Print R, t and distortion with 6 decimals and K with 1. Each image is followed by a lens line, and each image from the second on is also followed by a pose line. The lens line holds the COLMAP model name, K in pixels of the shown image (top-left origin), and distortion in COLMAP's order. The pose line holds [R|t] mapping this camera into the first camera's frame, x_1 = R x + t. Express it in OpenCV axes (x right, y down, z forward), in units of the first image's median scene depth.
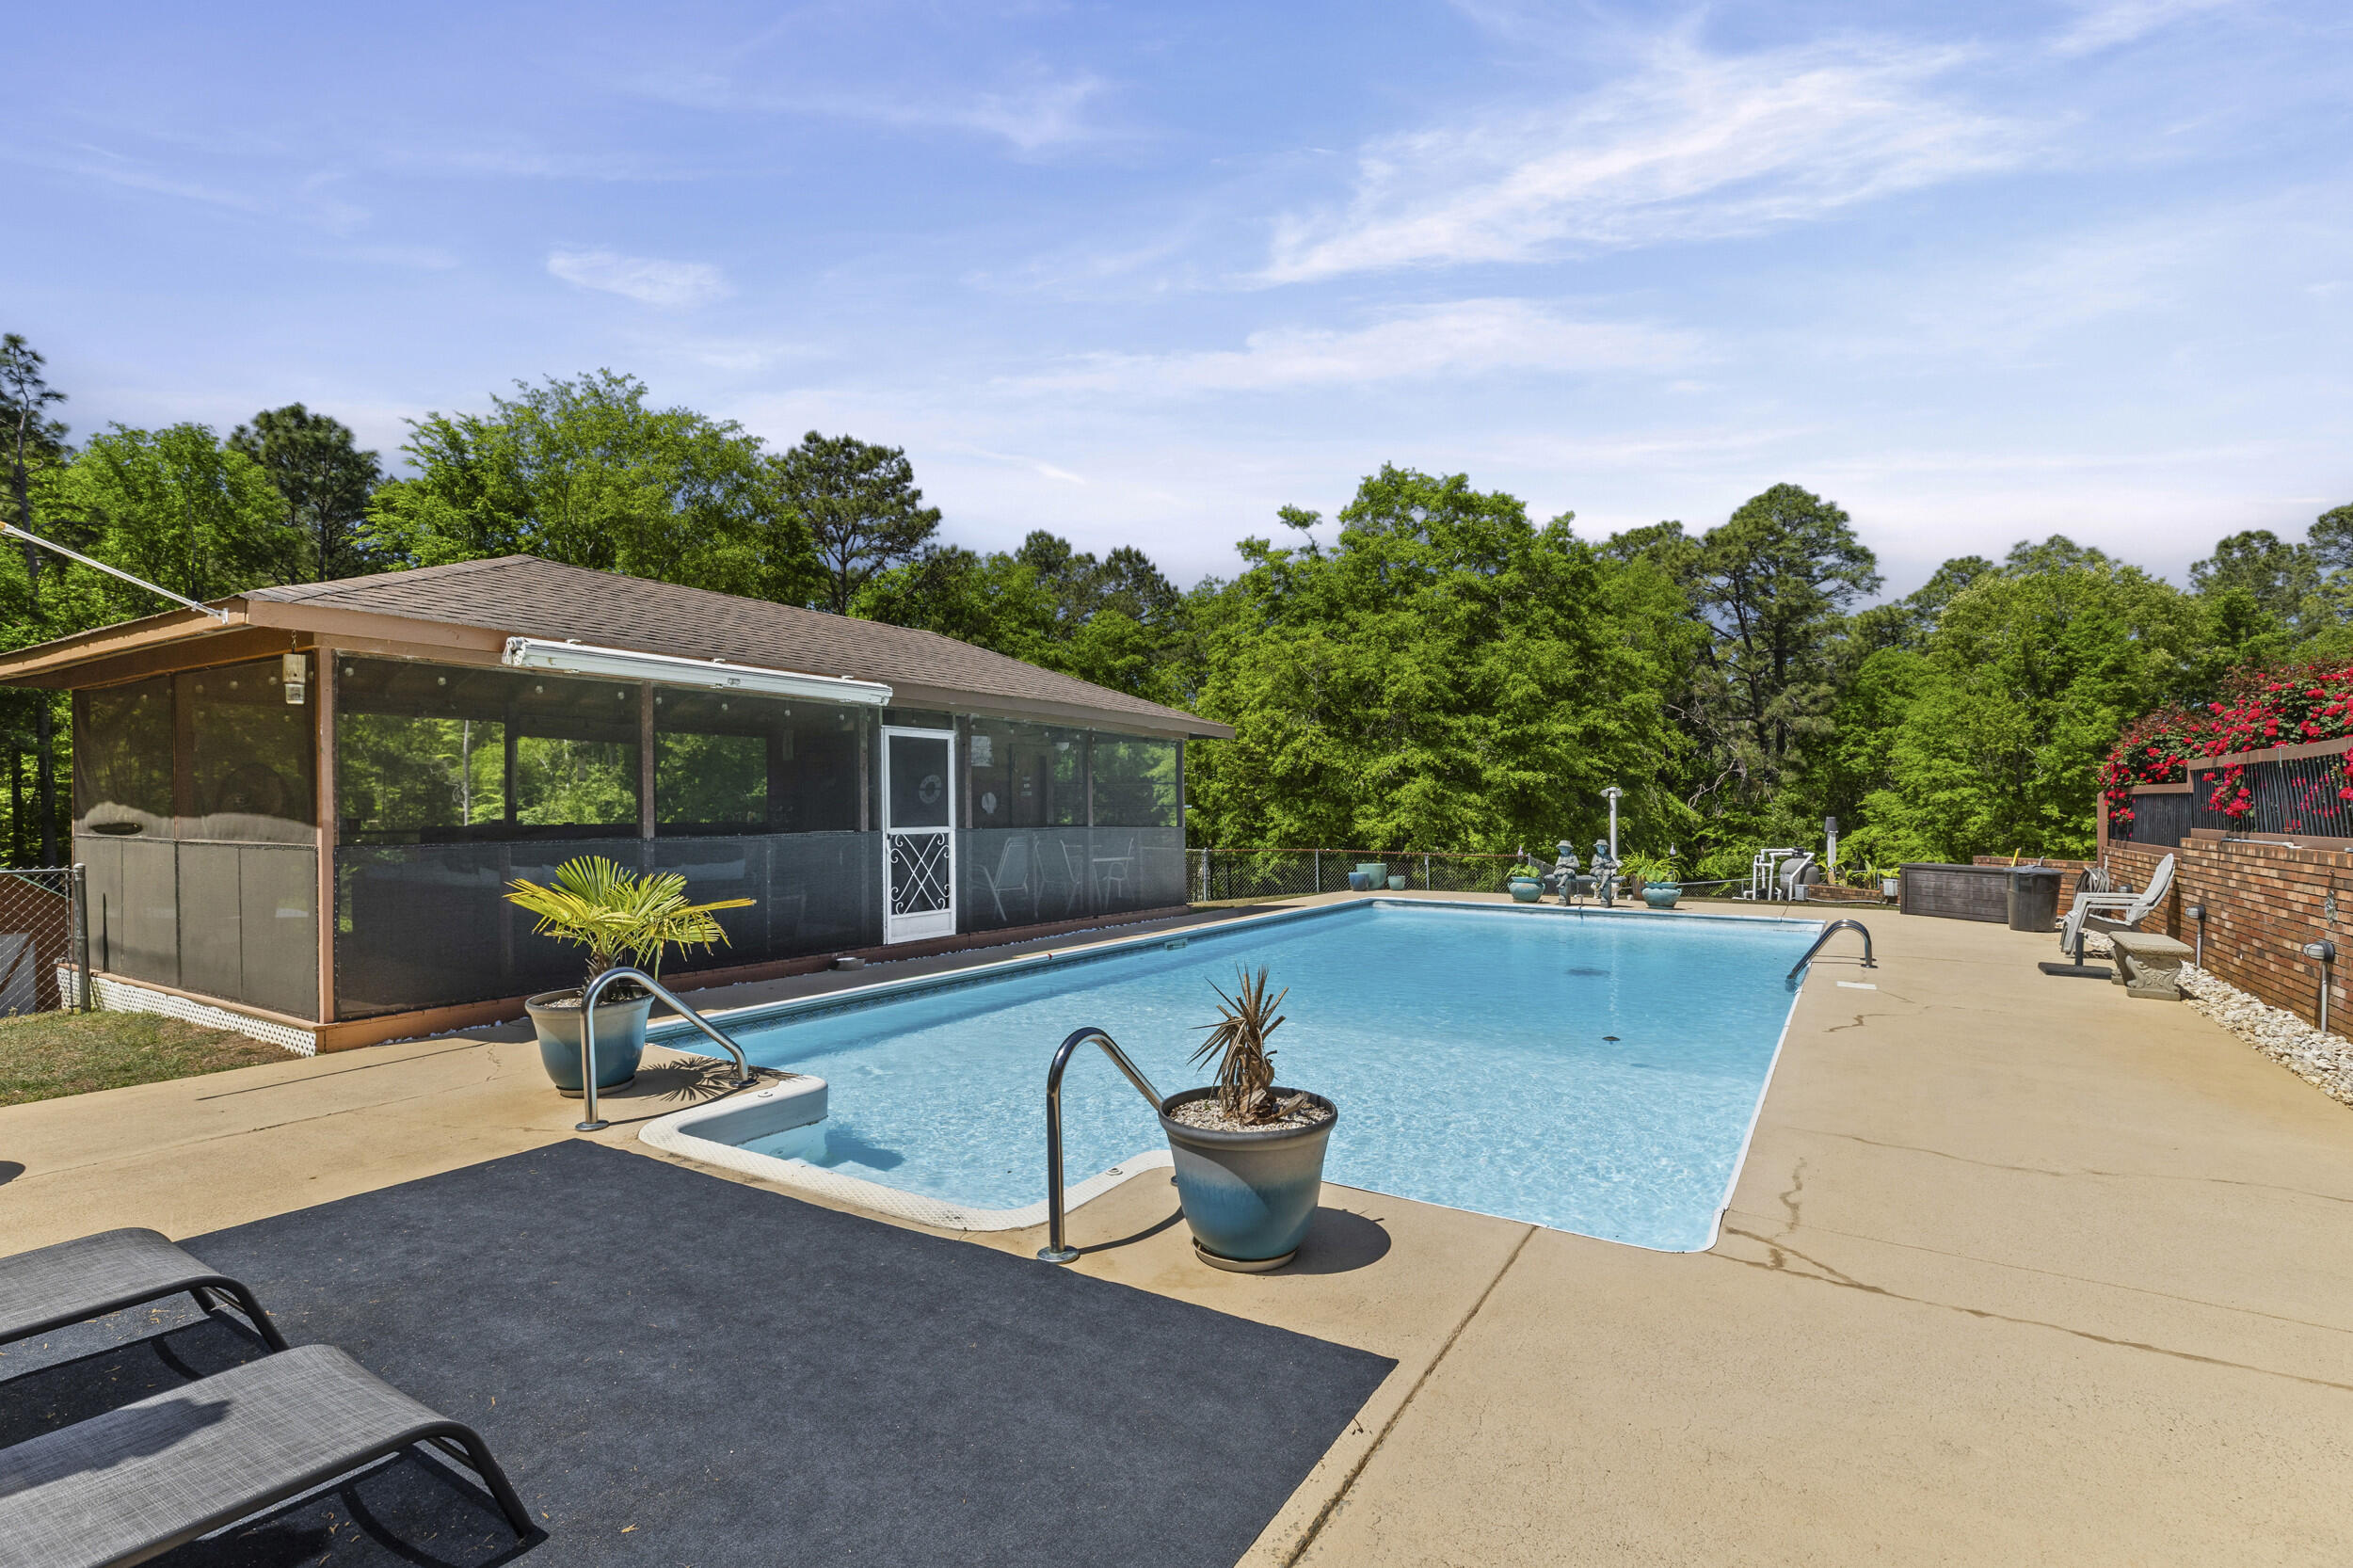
lens RADIAL K [[1065.9, 0, 1185.5], [0, 1065.9, 798.7], [0, 0, 1]] dist [0.015030, 0.000078]
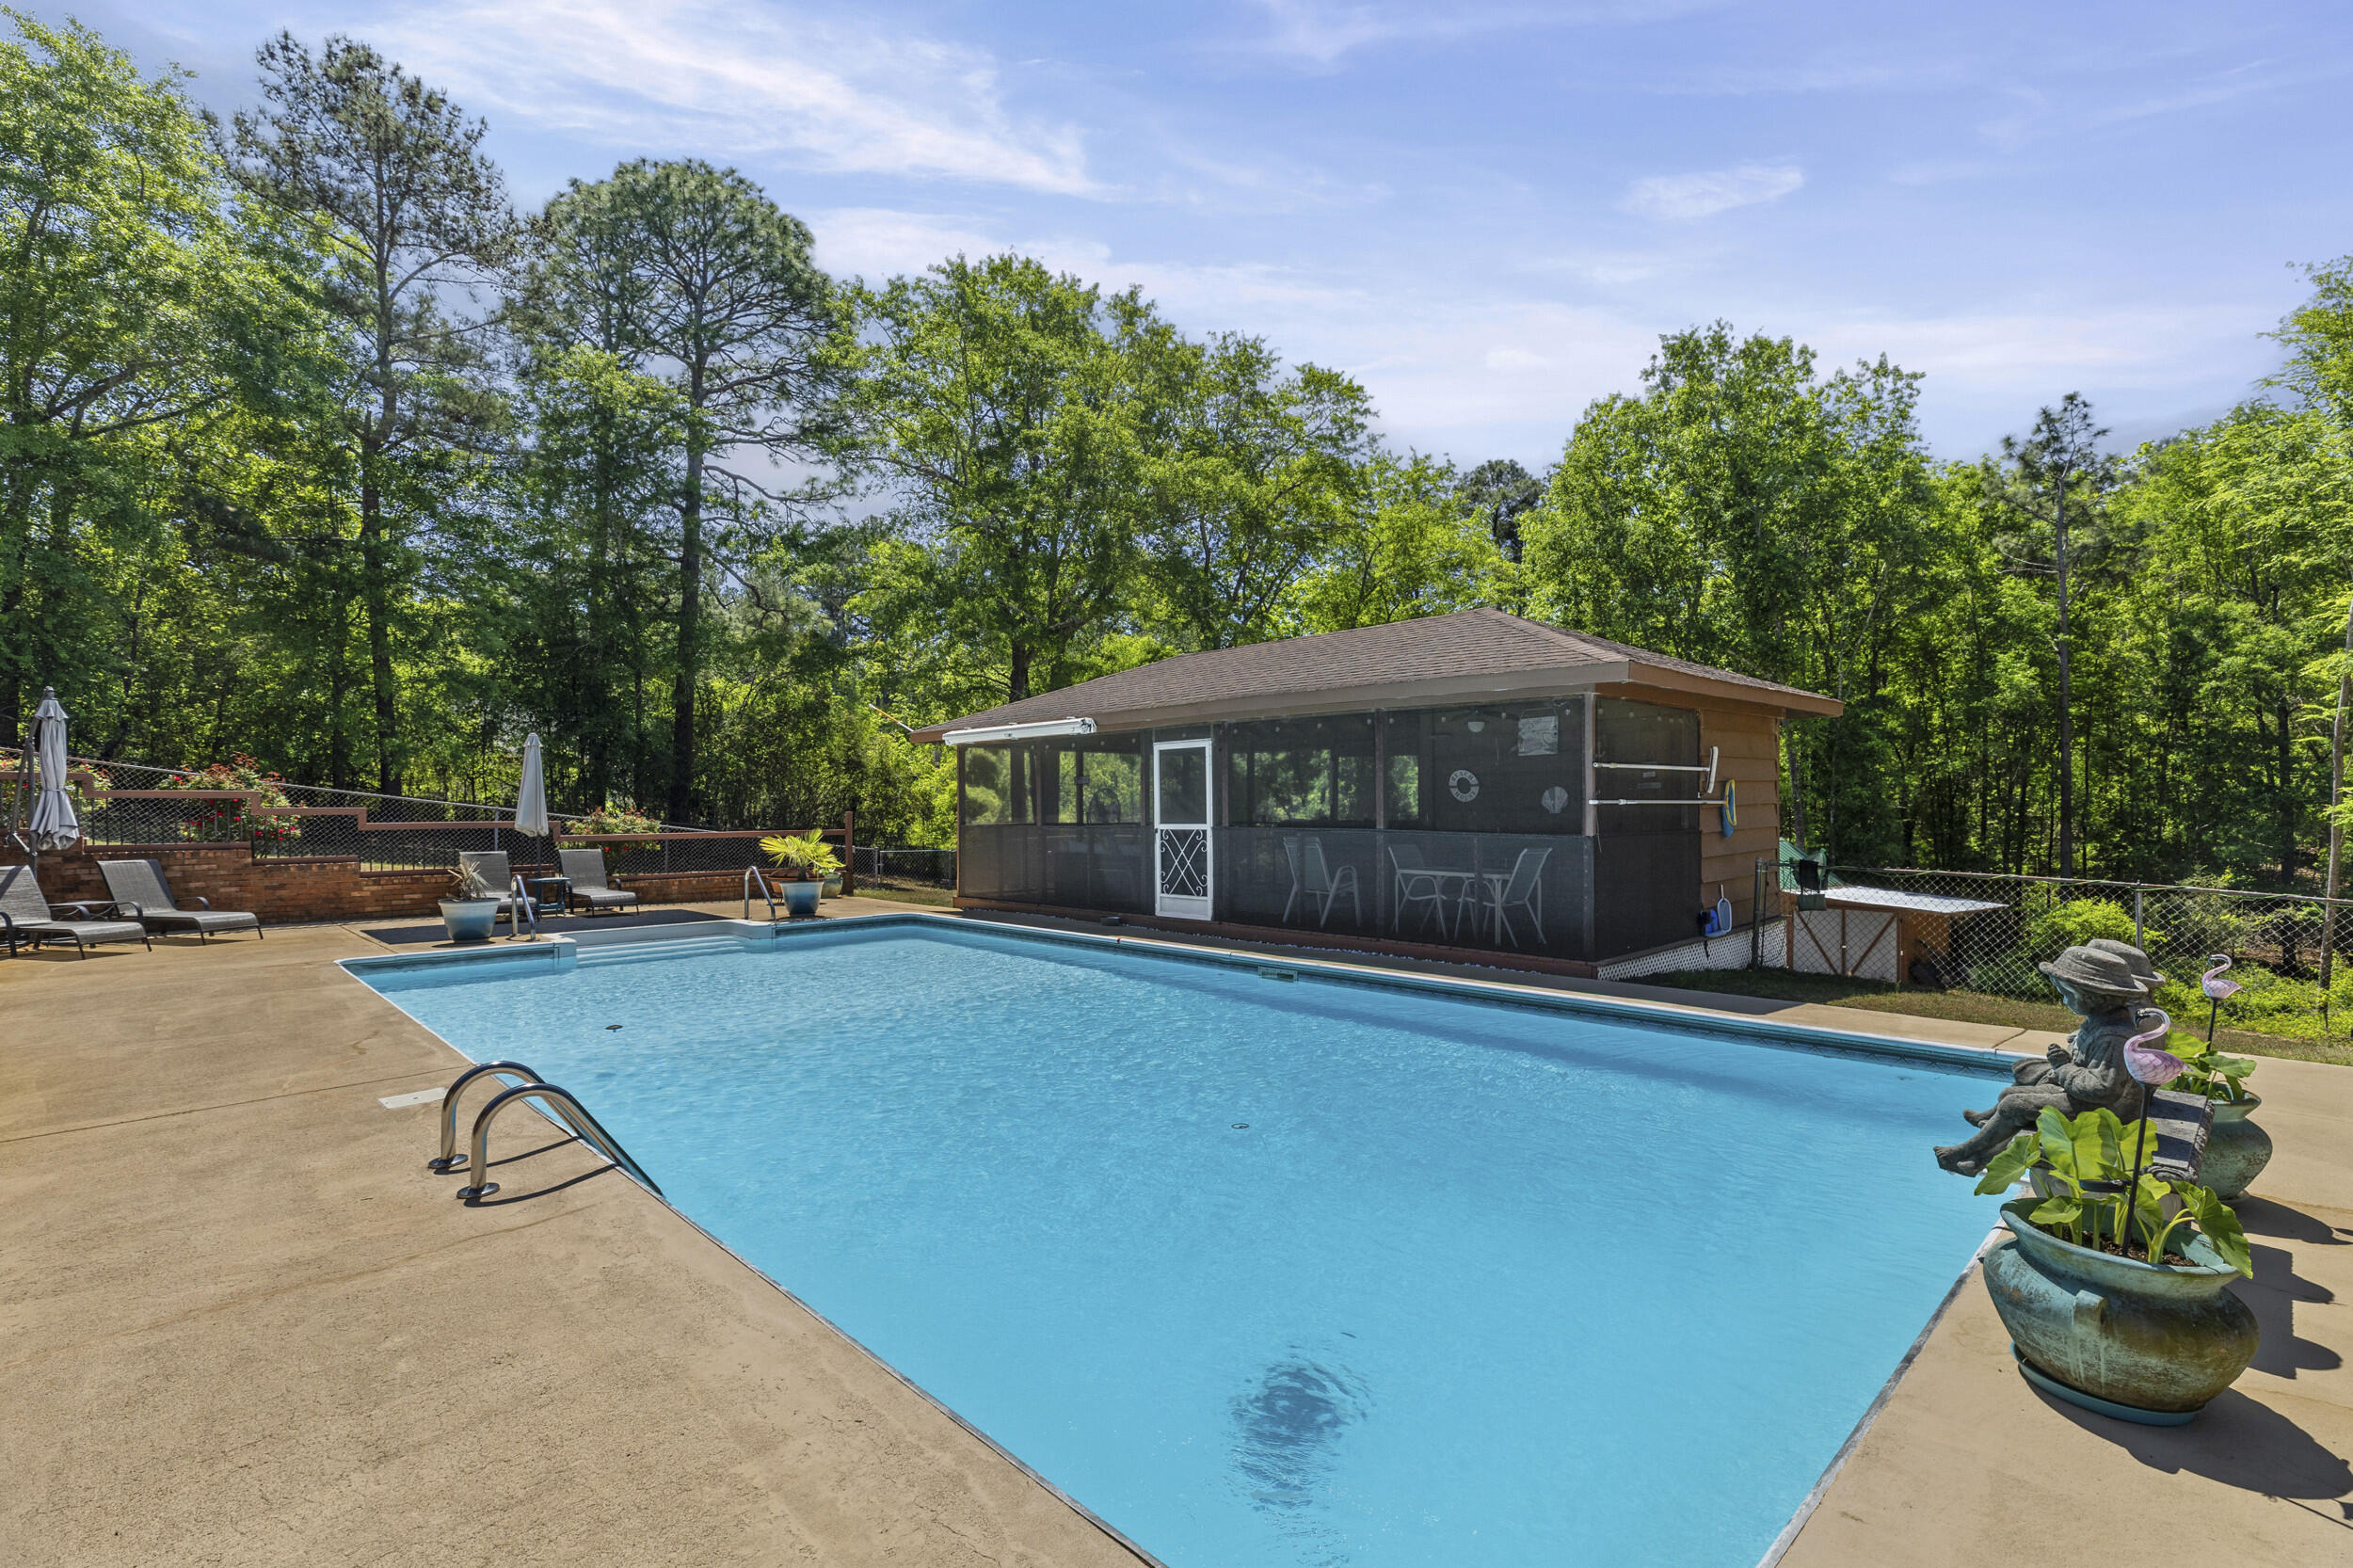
lens RADIAL K [[1065.9, 0, 1184.5], [0, 1065.9, 800.9], [0, 0, 1]] dist [0.015030, 0.000078]
pose [[-0.234368, -0.008979, -0.972107, 0.907445], [0.014823, 0.999808, -0.012809, 0.016207], [0.972035, -0.017411, -0.234190, 1.280811]]
